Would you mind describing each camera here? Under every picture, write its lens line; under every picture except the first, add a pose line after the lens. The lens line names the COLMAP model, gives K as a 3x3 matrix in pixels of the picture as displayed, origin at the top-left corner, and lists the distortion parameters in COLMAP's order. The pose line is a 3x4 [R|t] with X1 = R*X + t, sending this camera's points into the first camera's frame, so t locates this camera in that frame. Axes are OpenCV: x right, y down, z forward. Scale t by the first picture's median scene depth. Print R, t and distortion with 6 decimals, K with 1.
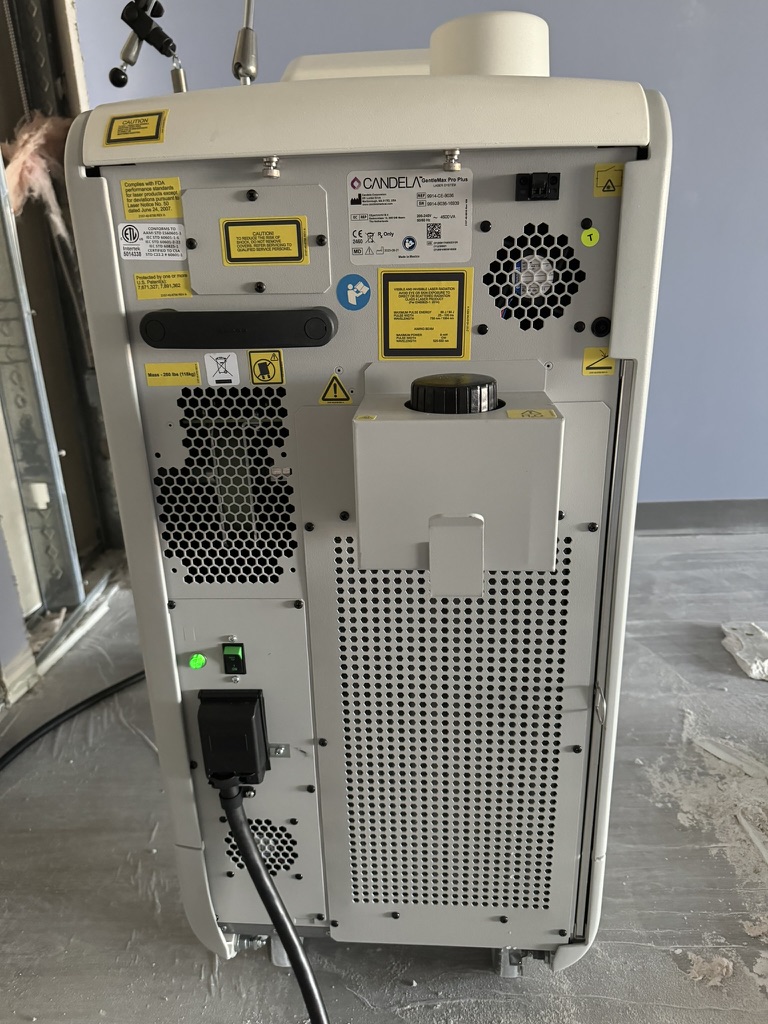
lens RADIAL K [[755.3, 0, 379.9], [0, 755.3, 517.2], [0, 0, 1]] dist [0.148471, -0.381226]
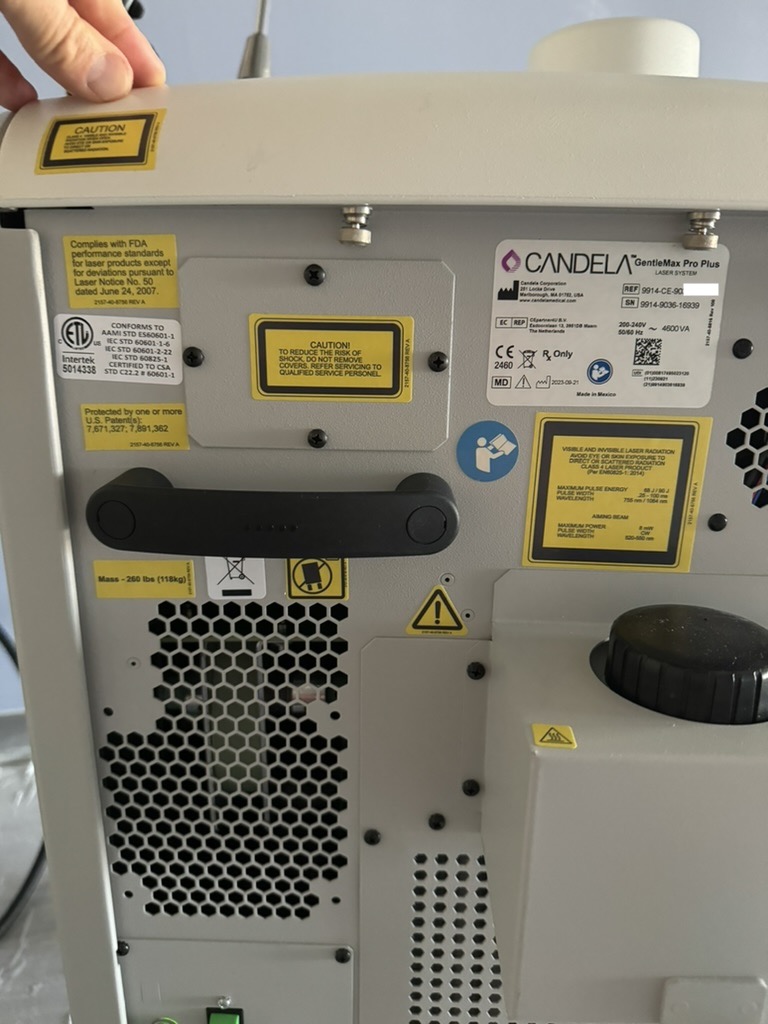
lens RADIAL K [[755.3, 0, 379.9], [0, 755.3, 517.2], [0, 0, 1]] dist [0.148471, -0.381226]
pose [[0.997157, 0.019227, 0.072864, -0.151807], [-0.012866, 0.996144, -0.086783, -0.198959], [-0.074252, 0.085598, 0.993559, 0.463927]]
